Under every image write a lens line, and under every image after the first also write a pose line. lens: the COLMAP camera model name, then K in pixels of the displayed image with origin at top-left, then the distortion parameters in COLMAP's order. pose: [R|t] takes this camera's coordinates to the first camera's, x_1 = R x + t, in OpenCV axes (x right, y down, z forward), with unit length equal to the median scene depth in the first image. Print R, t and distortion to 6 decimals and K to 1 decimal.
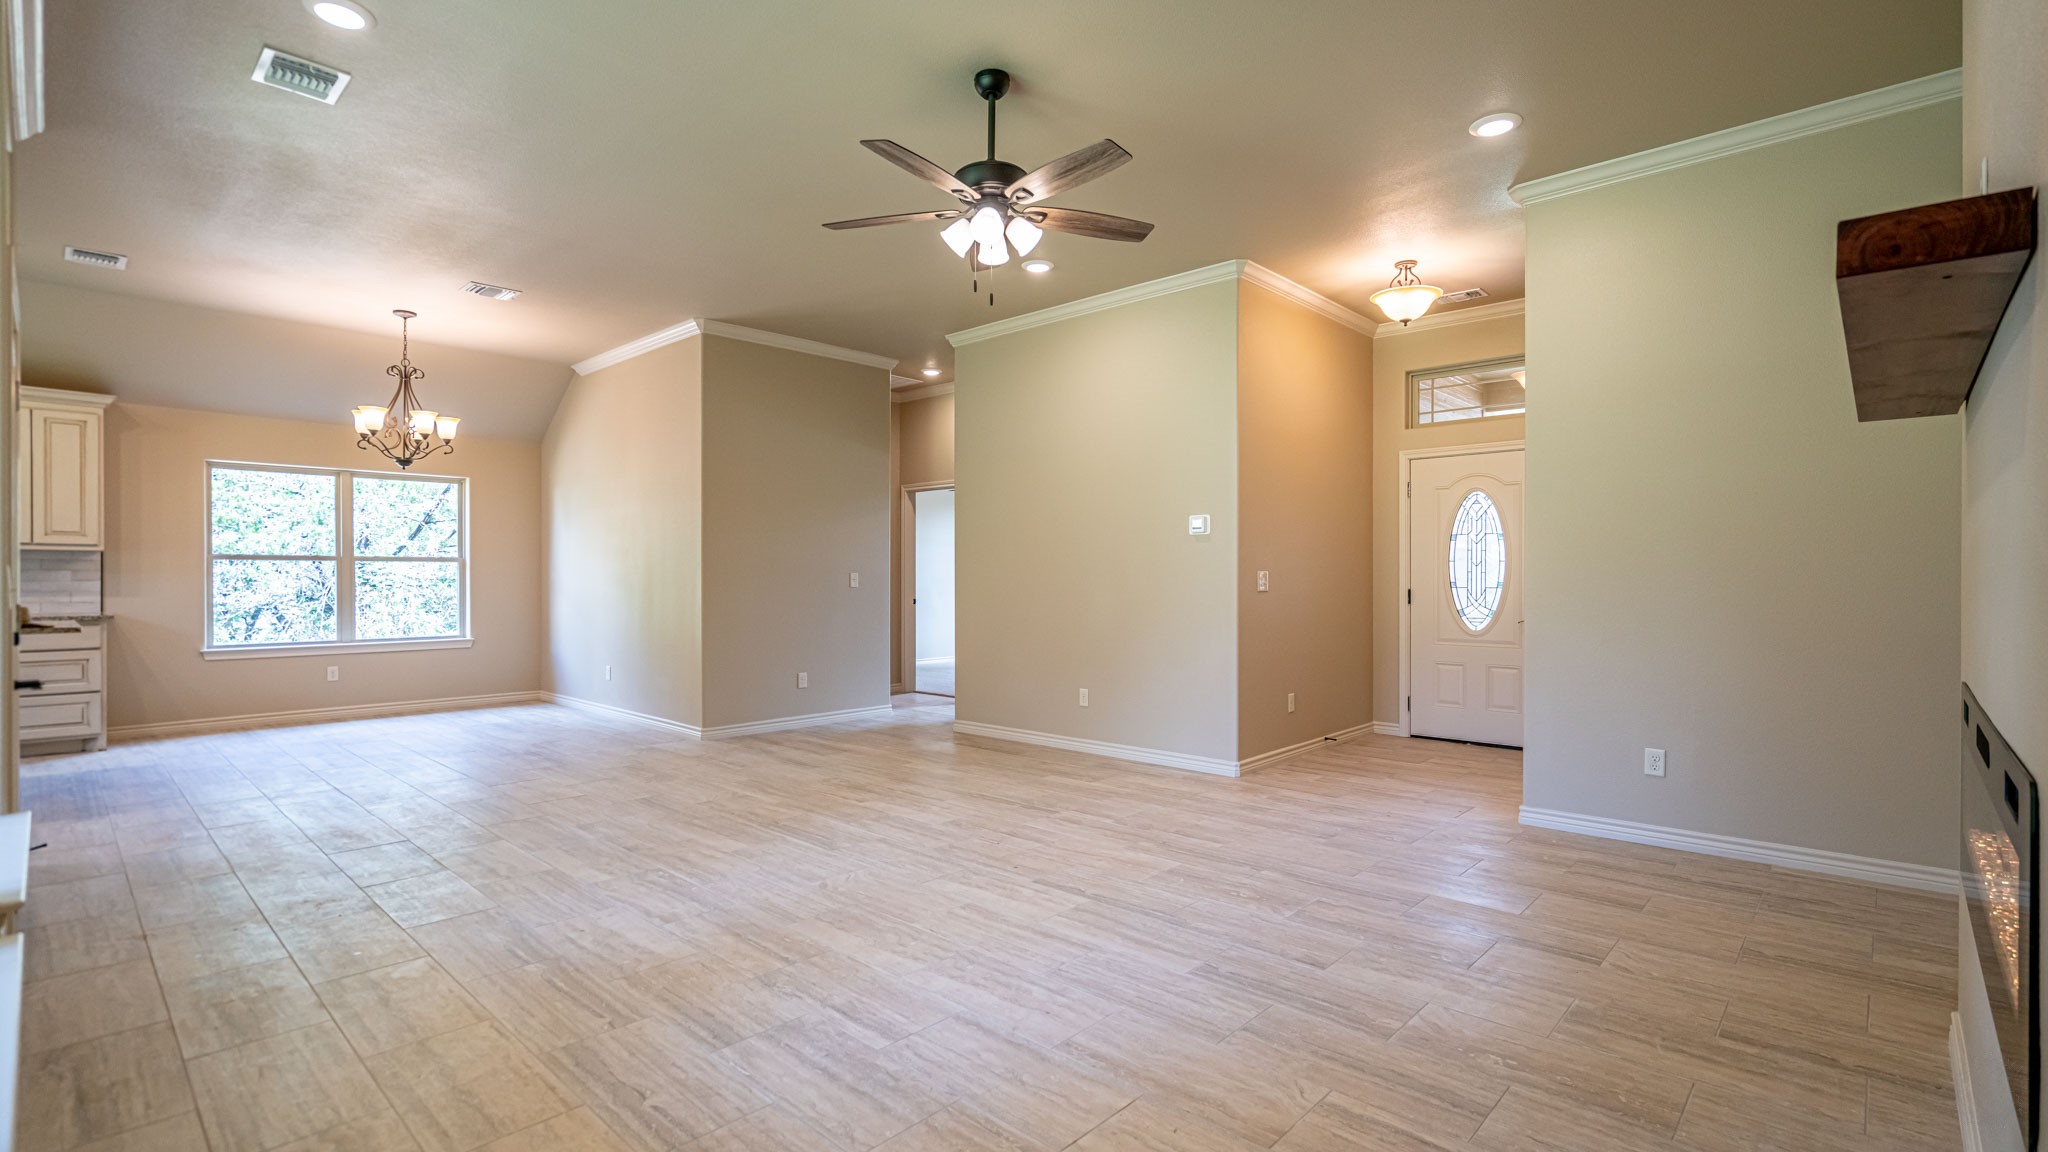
lens RADIAL K [[919.5, 0, 1041.8], [0, 919.5, 577.4], [0, 0, 1]] dist [-0.009729, 0.002031]
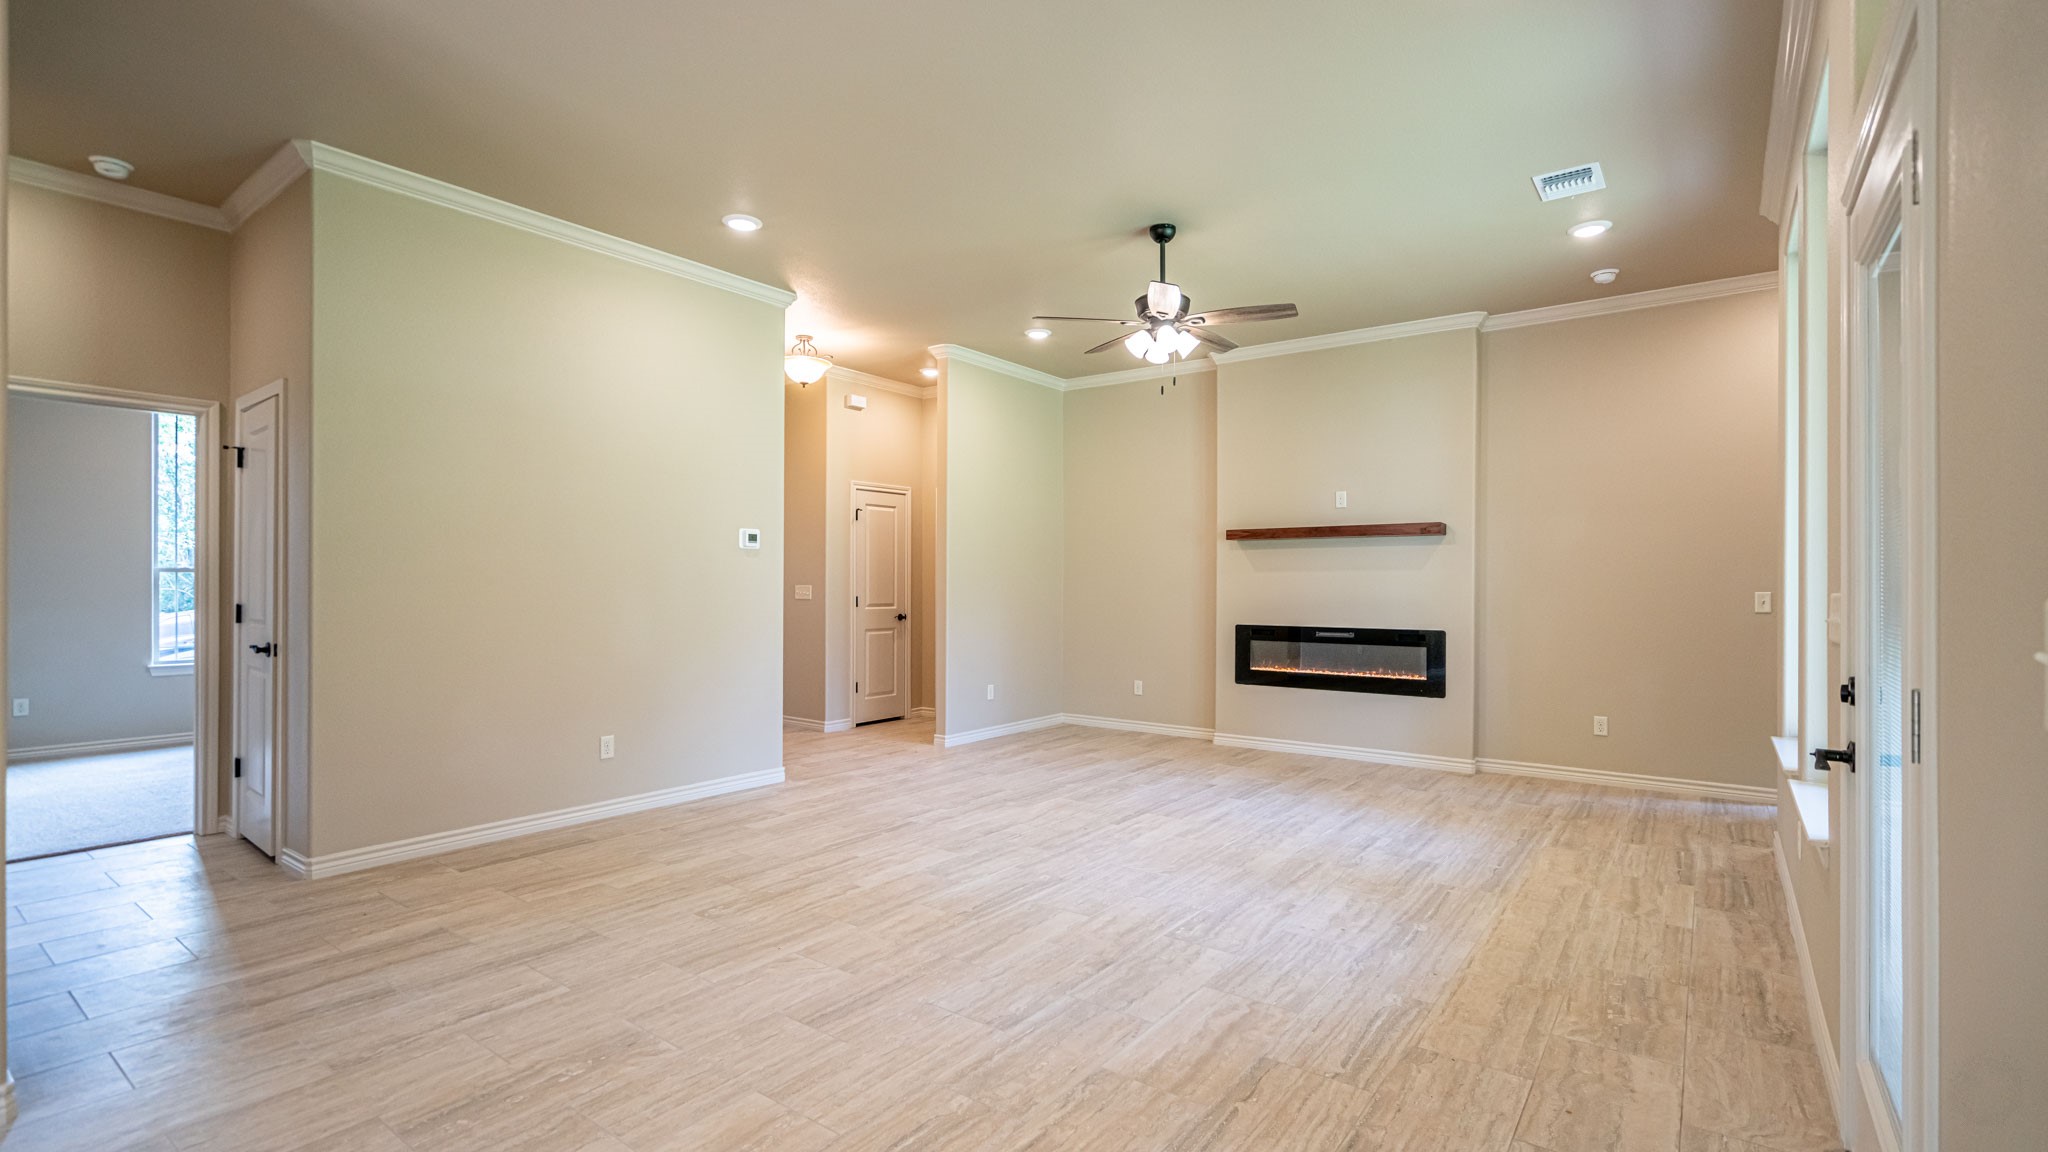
lens RADIAL K [[919.5, 0, 1009.4], [0, 919.5, 575.8], [0, 0, 1]] dist [-0.009729, 0.002031]
pose [[-0.077970, 0.008090, 0.996923, -1.304845], [-0.000745, 0.999966, -0.008173, -0.015203], [-0.996955, -0.001380, -0.077961, 1.245936]]
